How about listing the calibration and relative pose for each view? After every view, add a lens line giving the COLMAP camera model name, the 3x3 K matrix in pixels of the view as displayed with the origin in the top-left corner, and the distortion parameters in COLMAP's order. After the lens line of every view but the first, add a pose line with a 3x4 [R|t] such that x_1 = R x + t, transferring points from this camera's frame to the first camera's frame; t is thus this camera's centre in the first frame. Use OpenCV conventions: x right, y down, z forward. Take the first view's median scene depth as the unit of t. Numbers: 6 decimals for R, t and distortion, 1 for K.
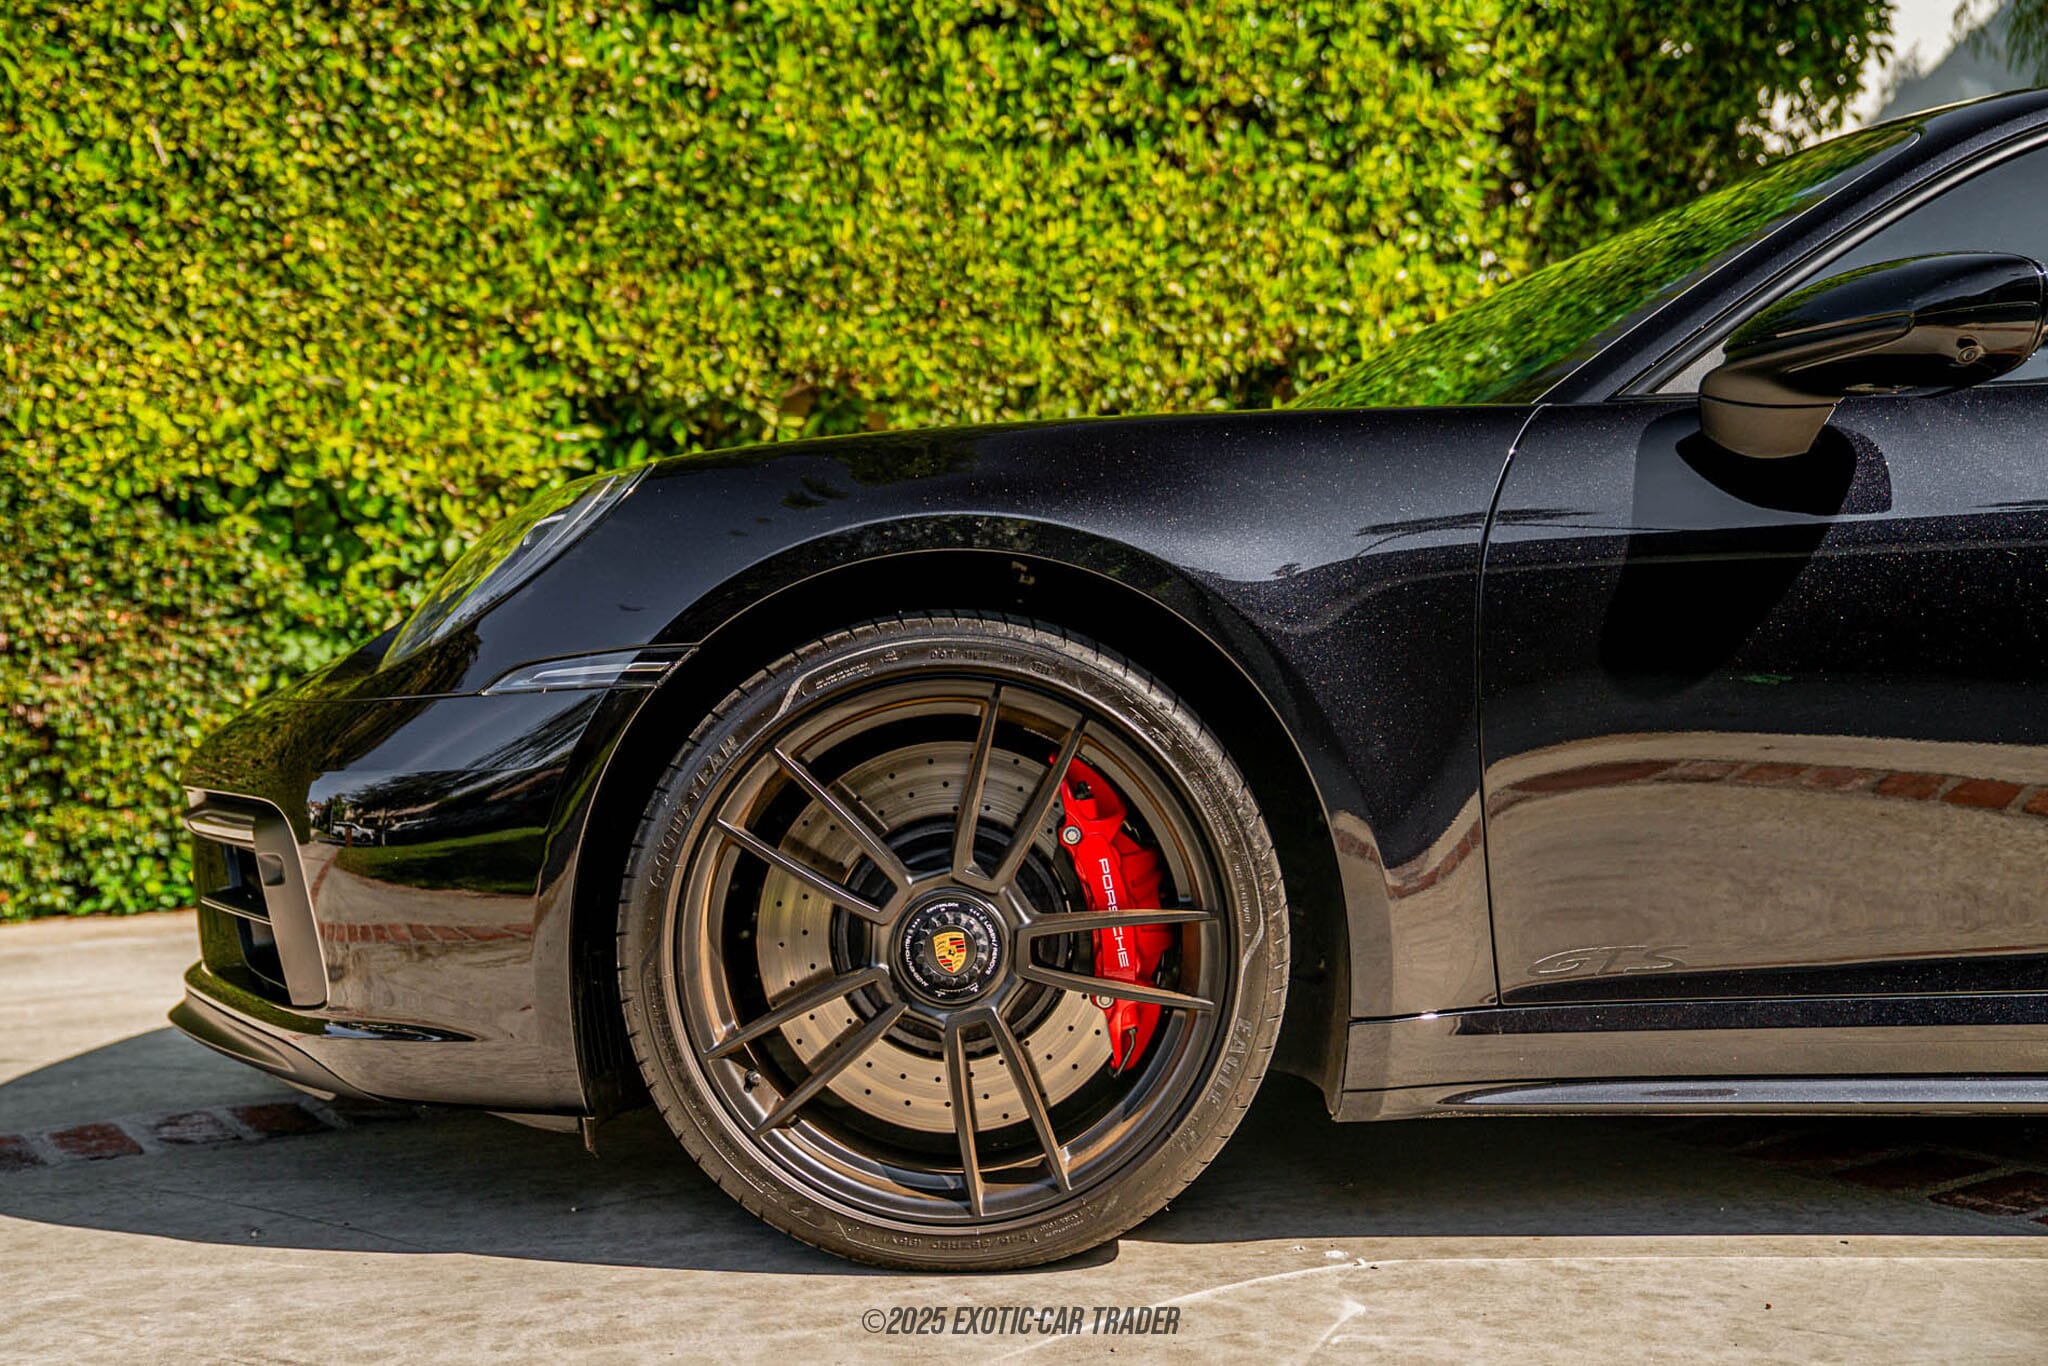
lens RADIAL K [[2031.9, 0, 1018.3], [0, 2031.9, 685.0], [0, 0, 1]] dist [0.000931, 0.000000]
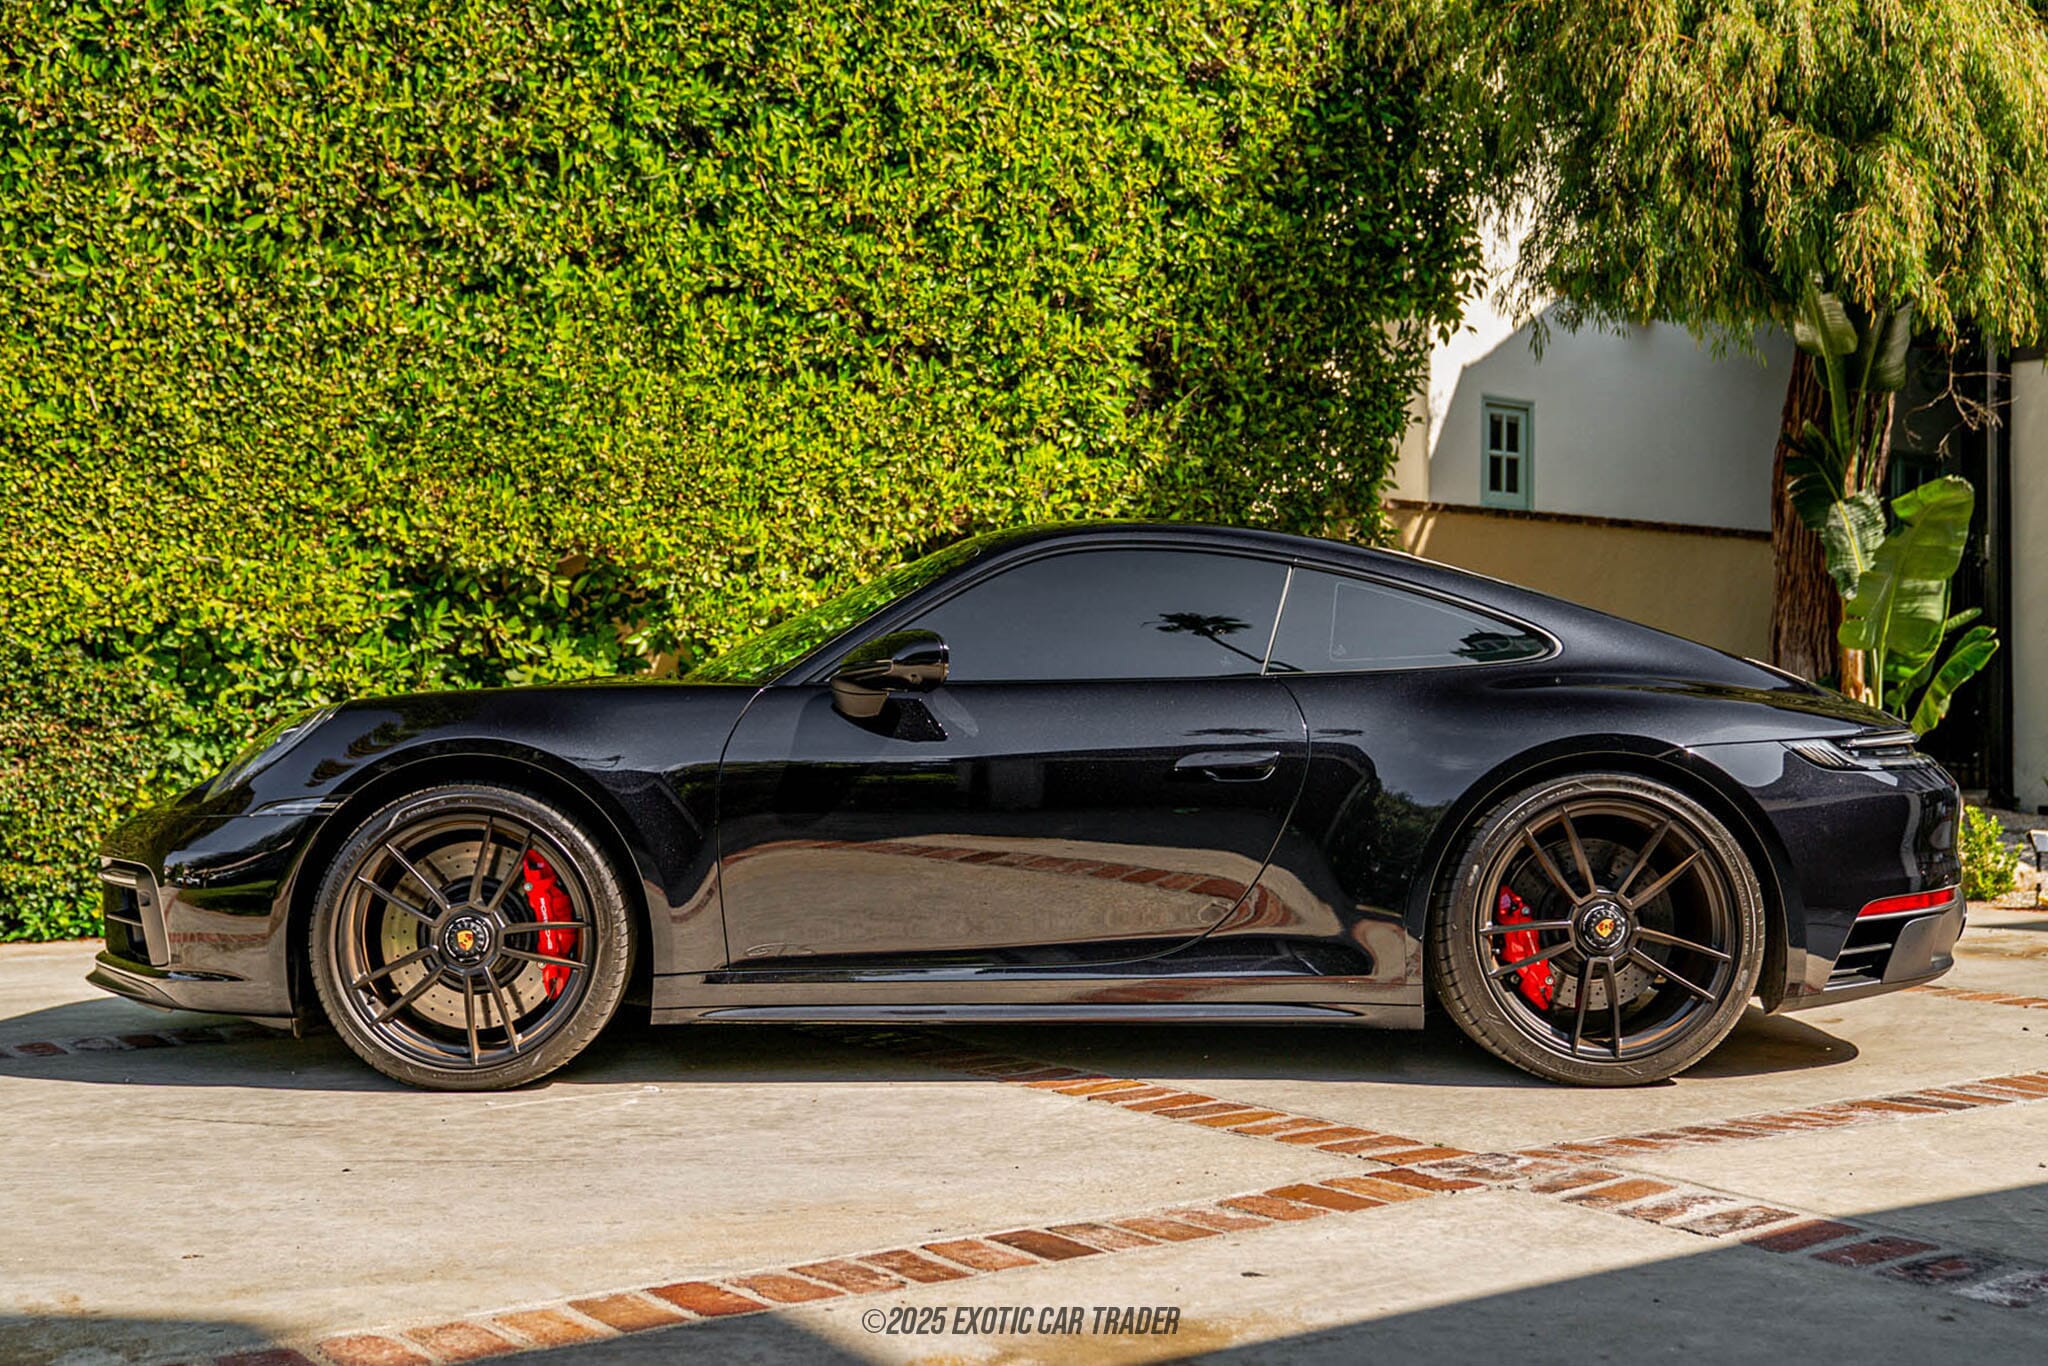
lens RADIAL K [[2031.9, 0, 1054.5], [0, 2031.9, 625.1], [0, 0, 1]] dist [0.000931, 0.000000]
pose [[0.998190, 0.020548, 0.056528, 0.160722], [-0.017093, 0.997995, -0.060948, -0.028282], [-0.057667, 0.059871, 0.996539, -0.418354]]
